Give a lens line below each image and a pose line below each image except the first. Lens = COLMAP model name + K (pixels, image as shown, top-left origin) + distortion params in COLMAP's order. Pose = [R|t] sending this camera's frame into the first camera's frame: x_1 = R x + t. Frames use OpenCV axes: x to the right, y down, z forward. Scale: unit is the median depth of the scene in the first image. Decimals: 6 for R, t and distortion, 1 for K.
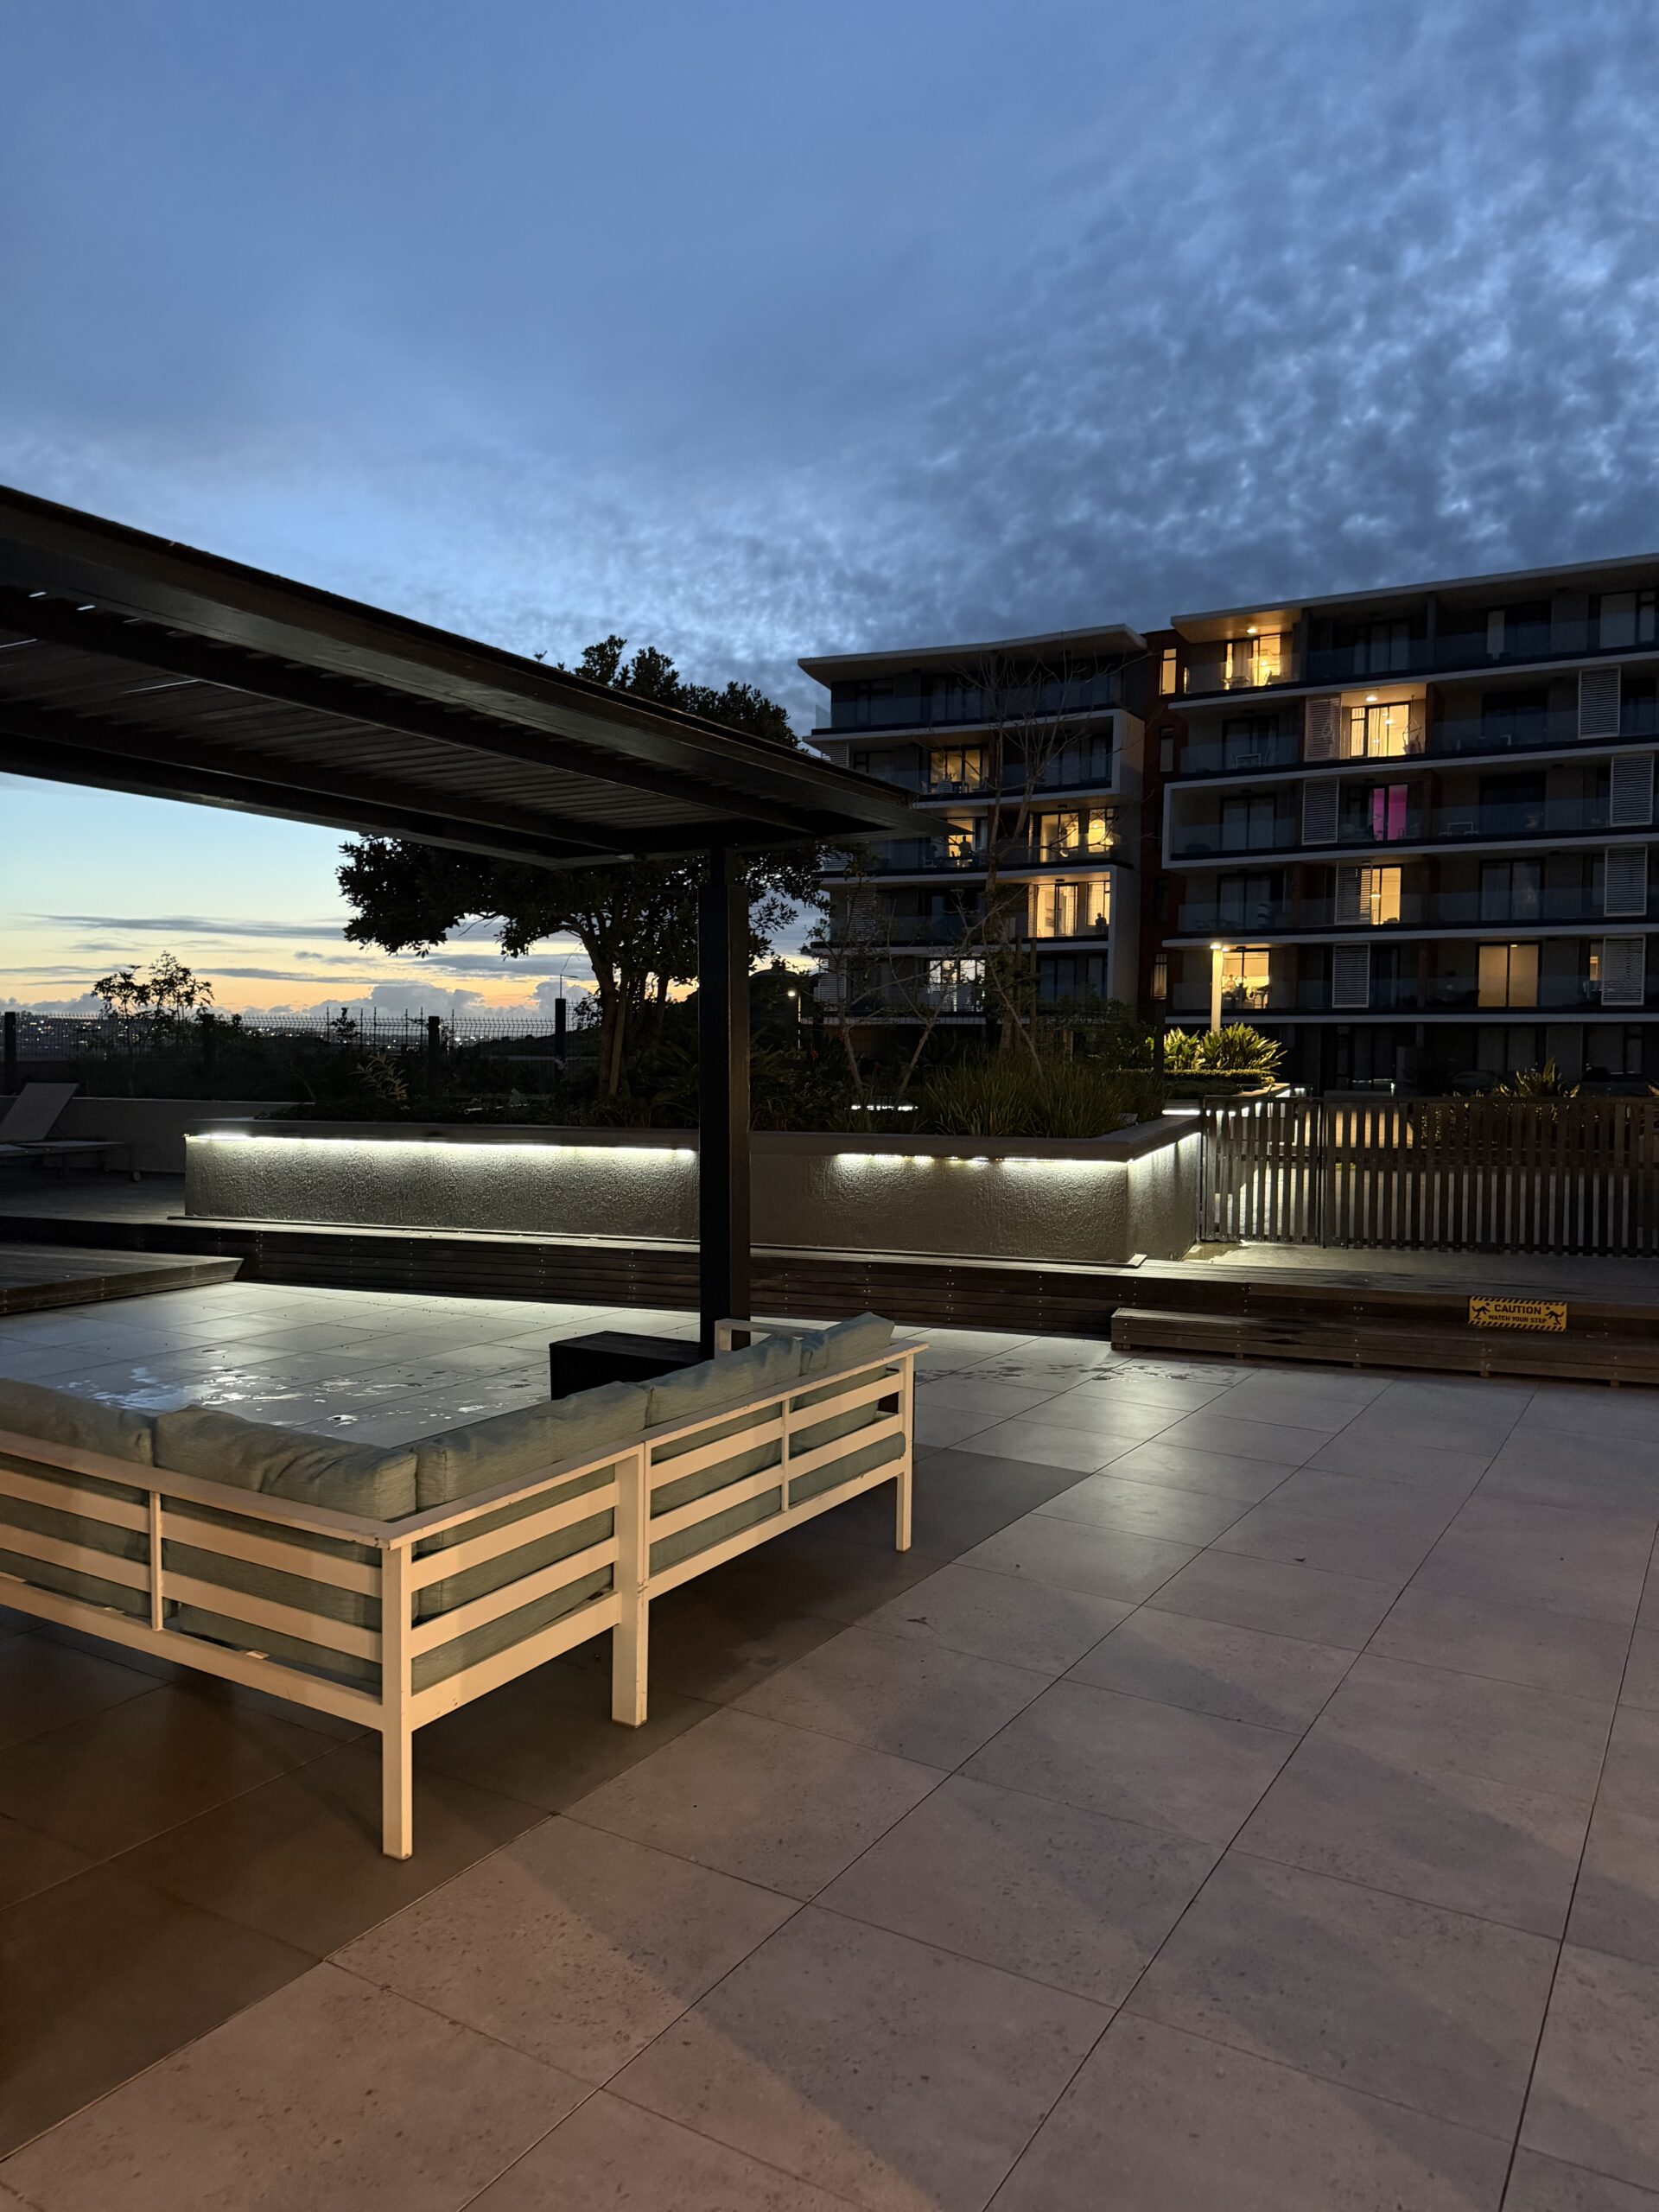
lens RADIAL K [[1586.5, 0, 825.1], [0, 1586.5, 1104.2], [0, 0, 1]] dist [0.076260, -0.093520]
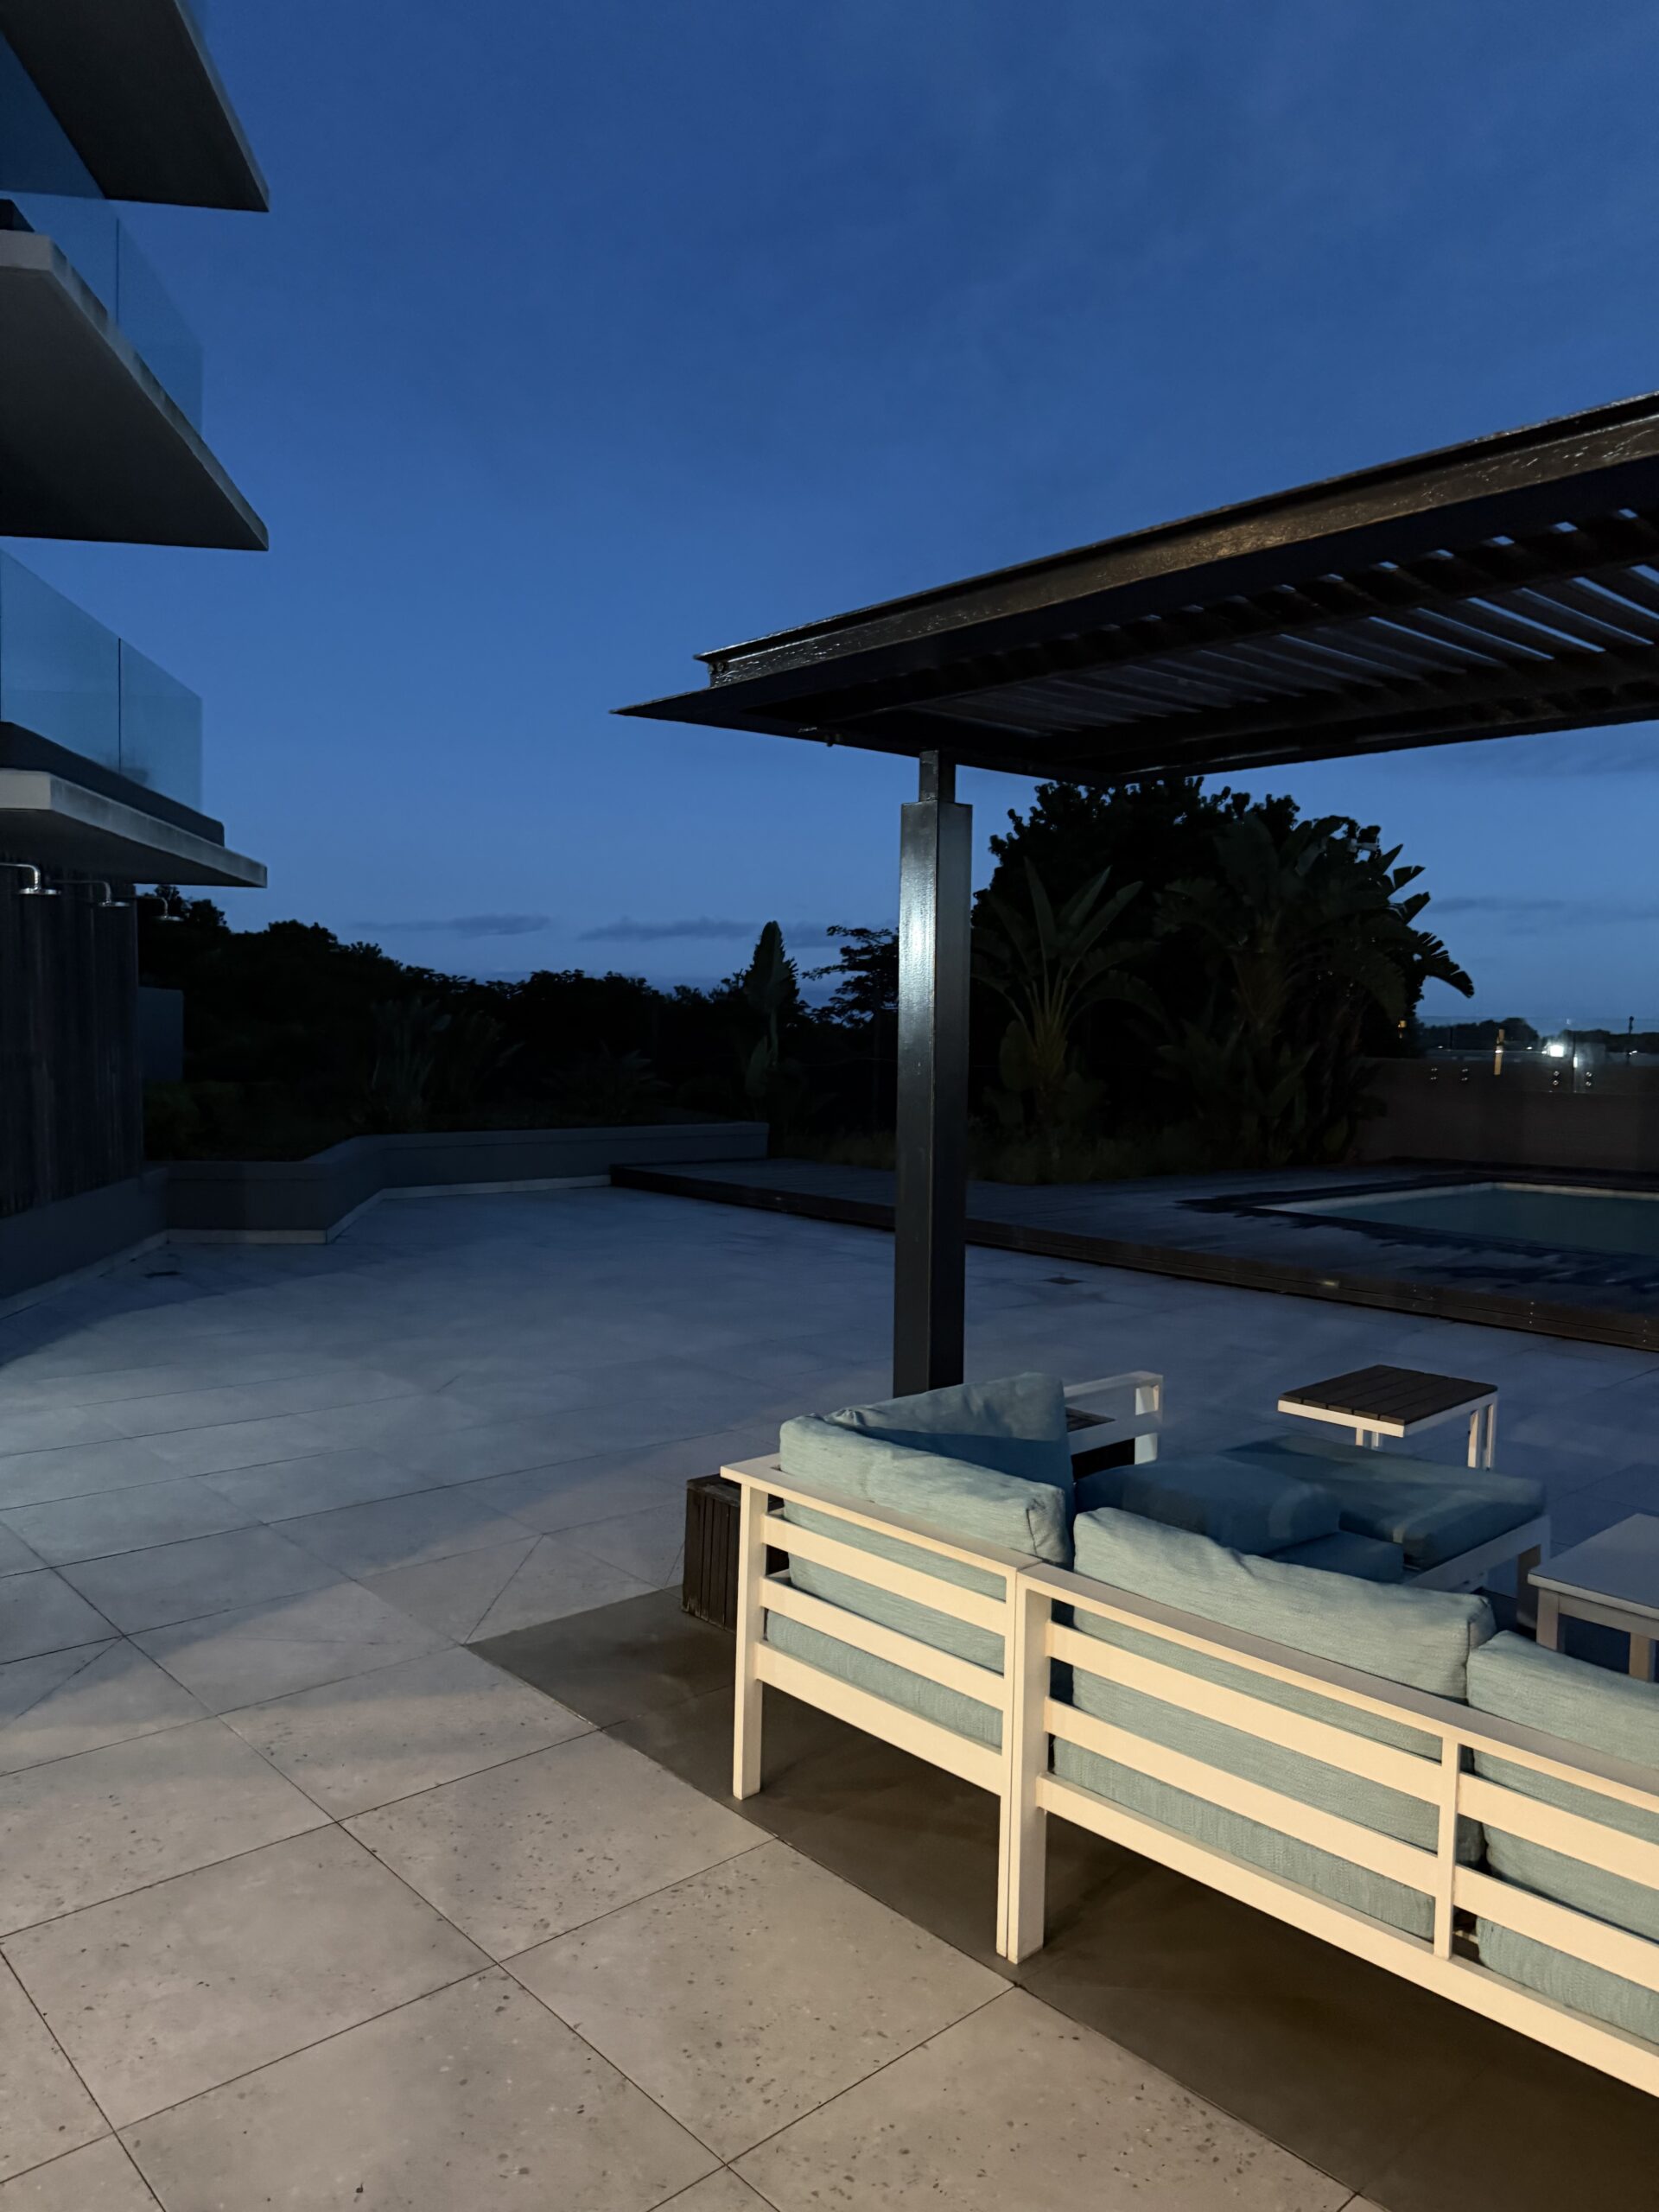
lens RADIAL K [[1586.5, 0, 824.1], [0, 1586.5, 1102.9], [0, 0, 1]] dist [0.076260, -0.093520]
pose [[-0.293831, 0.026124, -0.955500, 0.524989], [-0.058570, 0.997256, 0.045277, -0.031279], [0.954061, 0.069267, -0.291495, 0.942746]]
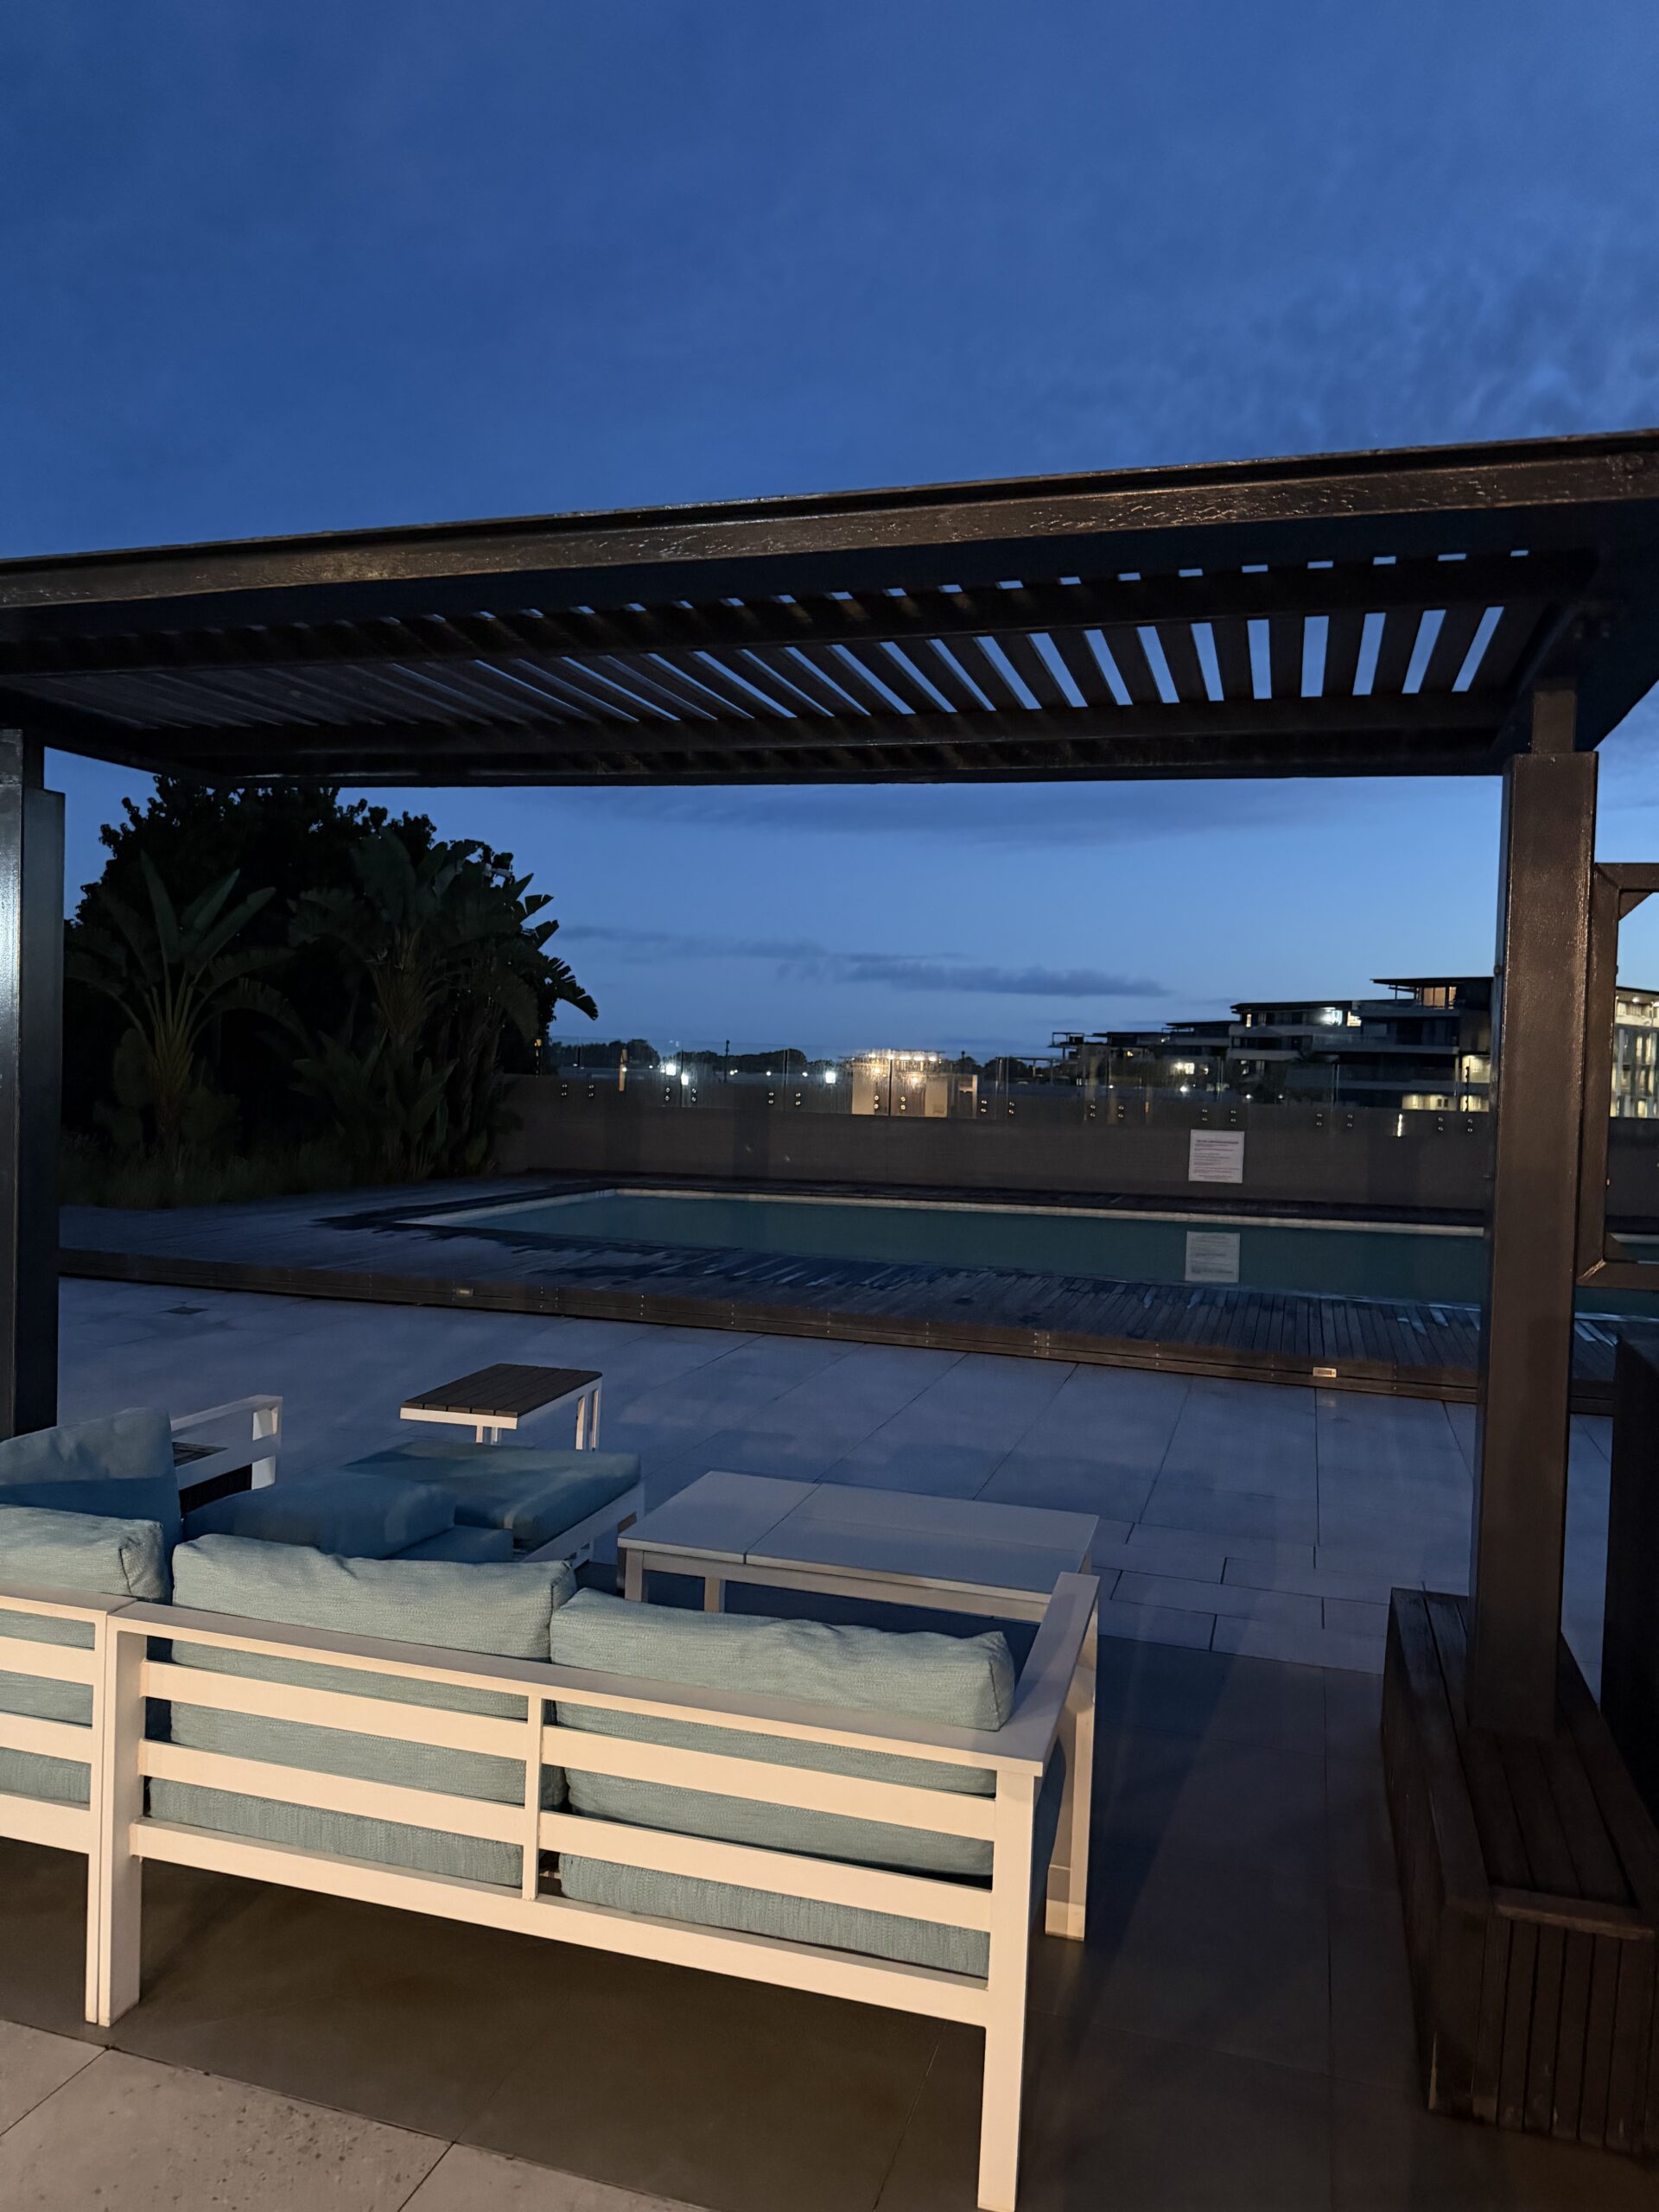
lens RADIAL K [[1586.5, 0, 847.0], [0, 1586.5, 1115.7], [0, 0, 1]] dist [0.076260, -0.093520]
pose [[0.235195, 0.025100, -0.971624, 0.547830], [-0.067488, 0.997675, 0.009437, -0.033017], [0.969602, 0.063353, 0.236342, 0.958072]]
